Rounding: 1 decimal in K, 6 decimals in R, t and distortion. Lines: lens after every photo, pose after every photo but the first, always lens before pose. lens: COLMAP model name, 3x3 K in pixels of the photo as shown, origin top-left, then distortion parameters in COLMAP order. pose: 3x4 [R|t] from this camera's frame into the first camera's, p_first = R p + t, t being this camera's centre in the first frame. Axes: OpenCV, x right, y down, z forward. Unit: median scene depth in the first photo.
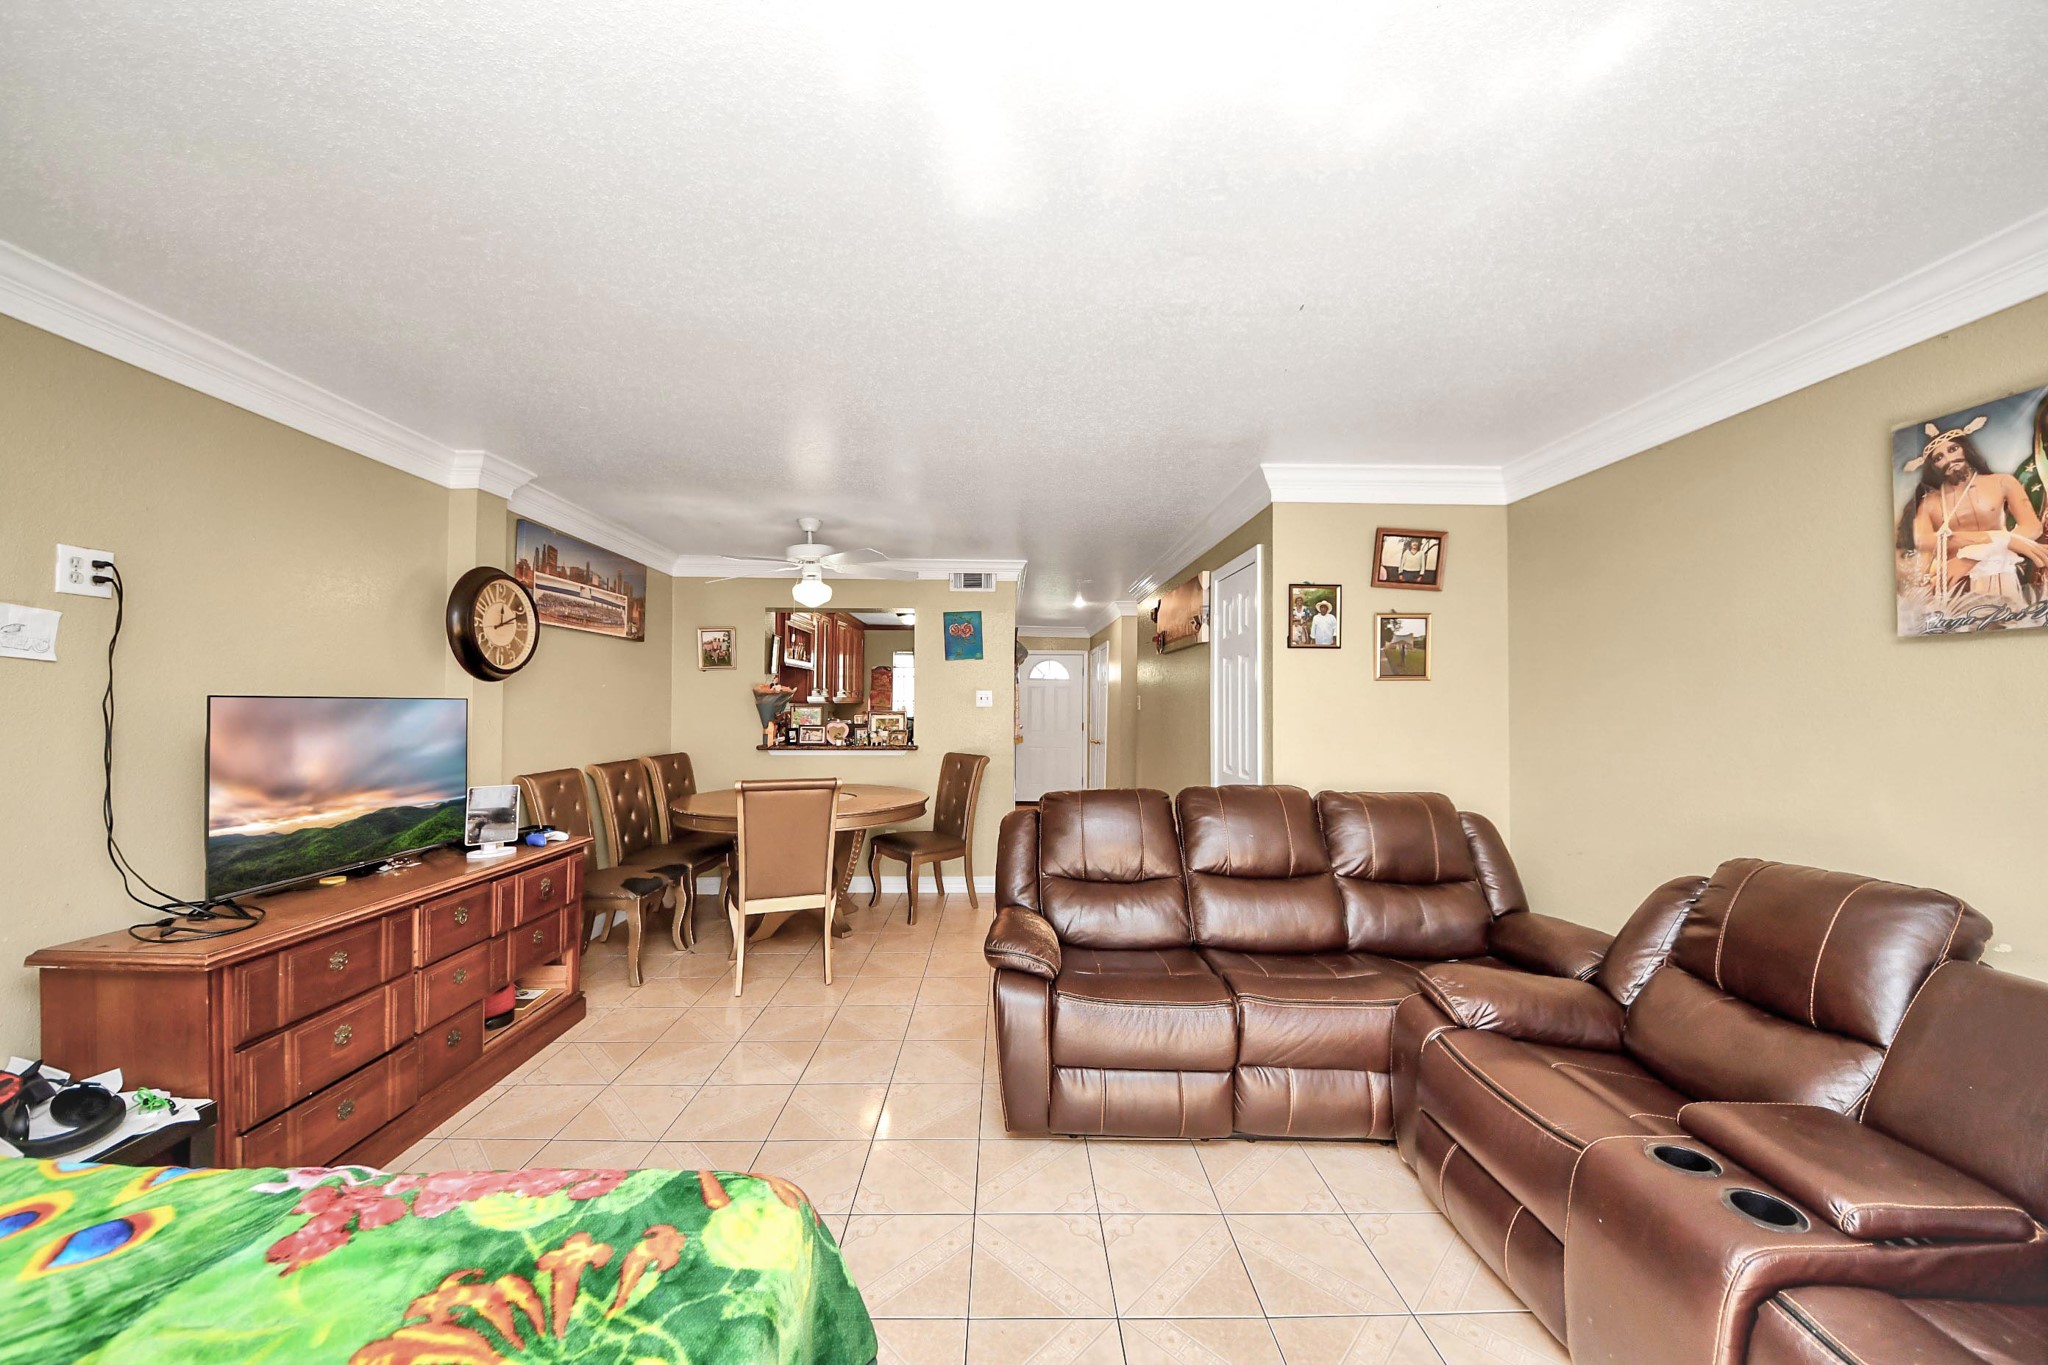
lens RADIAL K [[731.8, 0, 1018.9], [0, 731.8, 685.3], [0, 0, 1]] dist [0.051574, -0.031204]
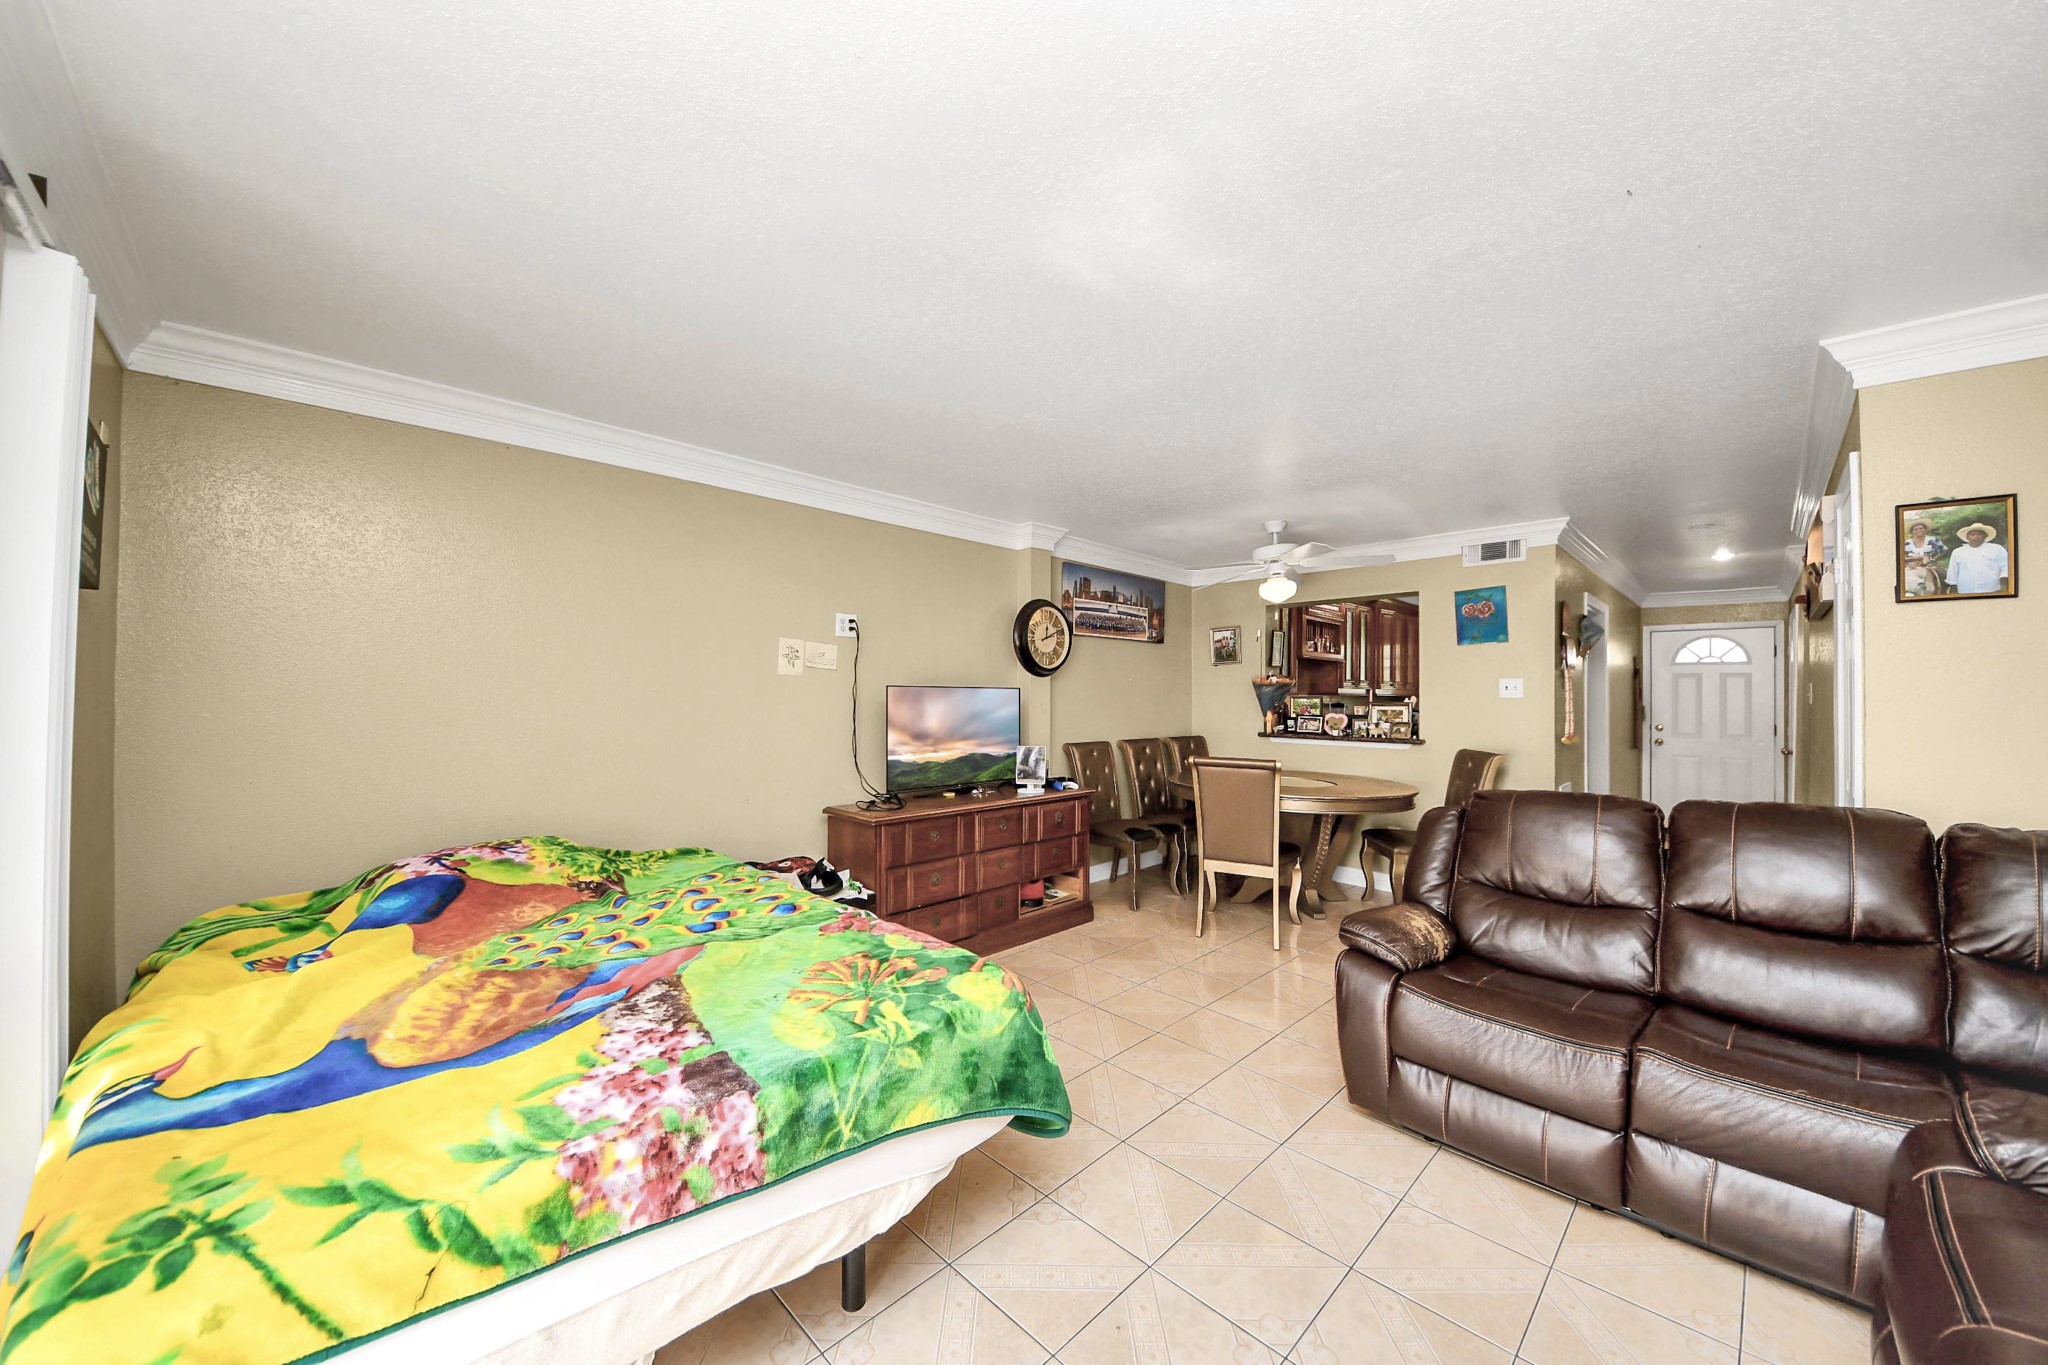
lens RADIAL K [[717.8, 0, 990.0], [0, 717.8, 682.0], [0, 0, 1]] dist [0.043542, -0.028117]
pose [[0.674394, -0.014202, -0.738235, 0.275022], [0.014917, 0.999873, -0.005608, 0.011479], [0.738221, -0.007231, 0.674520, -0.029795]]
